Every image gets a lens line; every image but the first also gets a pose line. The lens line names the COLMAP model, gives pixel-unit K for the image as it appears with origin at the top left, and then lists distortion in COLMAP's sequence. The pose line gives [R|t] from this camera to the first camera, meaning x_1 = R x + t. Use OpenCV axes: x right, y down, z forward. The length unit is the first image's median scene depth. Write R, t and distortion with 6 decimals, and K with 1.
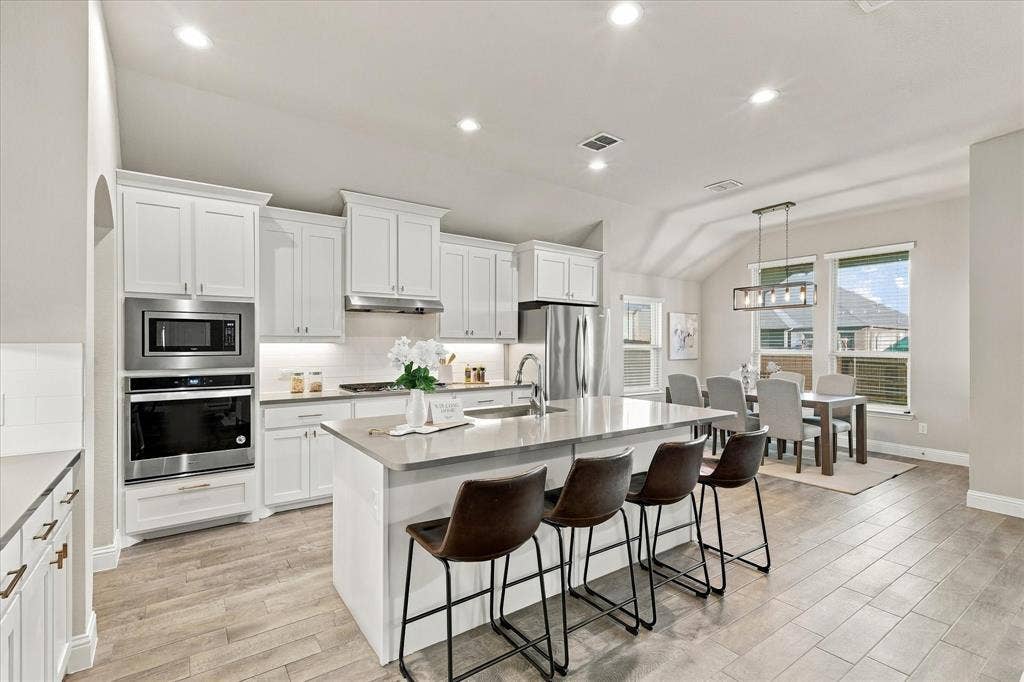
lens RADIAL K [[473.5, 0, 512.0], [0, 473.5, 341.0], [0, 0, 1]] dist [0.003327, 0.000032]
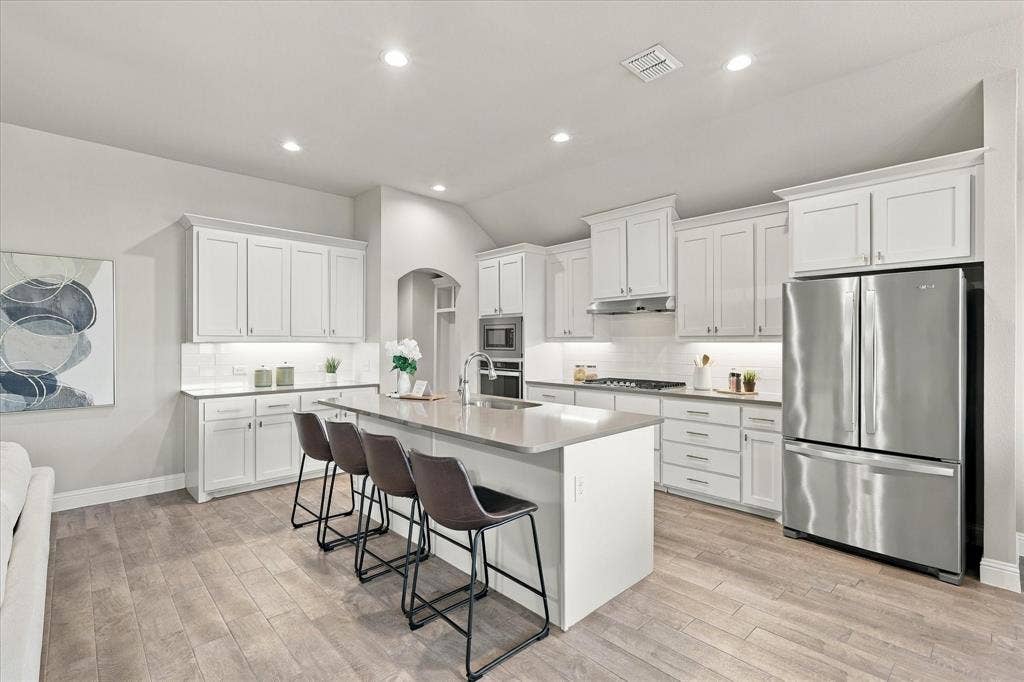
lens RADIAL K [[466.2, 0, 512.0], [0, 466.2, 341.0], [0, 0, 1]] dist [0.003730, 0.000192]
pose [[0.140562, -0.003522, -0.990066, 0.671796], [0.006599, 0.999975, -0.002621, 0.002167], [0.990050, -0.006165, 0.140582, 0.539370]]
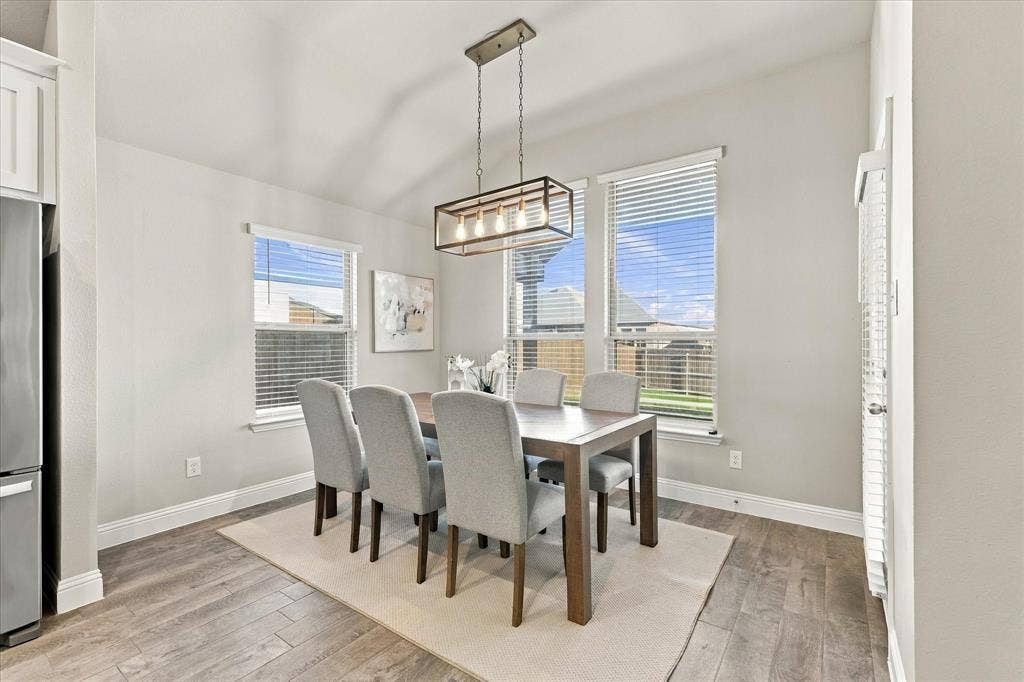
lens RADIAL K [[445.6, 0, 512.0], [0, 445.6, 341.0], [0, 0, 1]] dist [-0.000263, 0.000590]
pose [[0.945560, -0.004134, 0.325421, 0.472695], [0.001643, 0.999967, 0.007931, 0.033468], [-0.325443, -0.006964, 0.945536, 0.636260]]
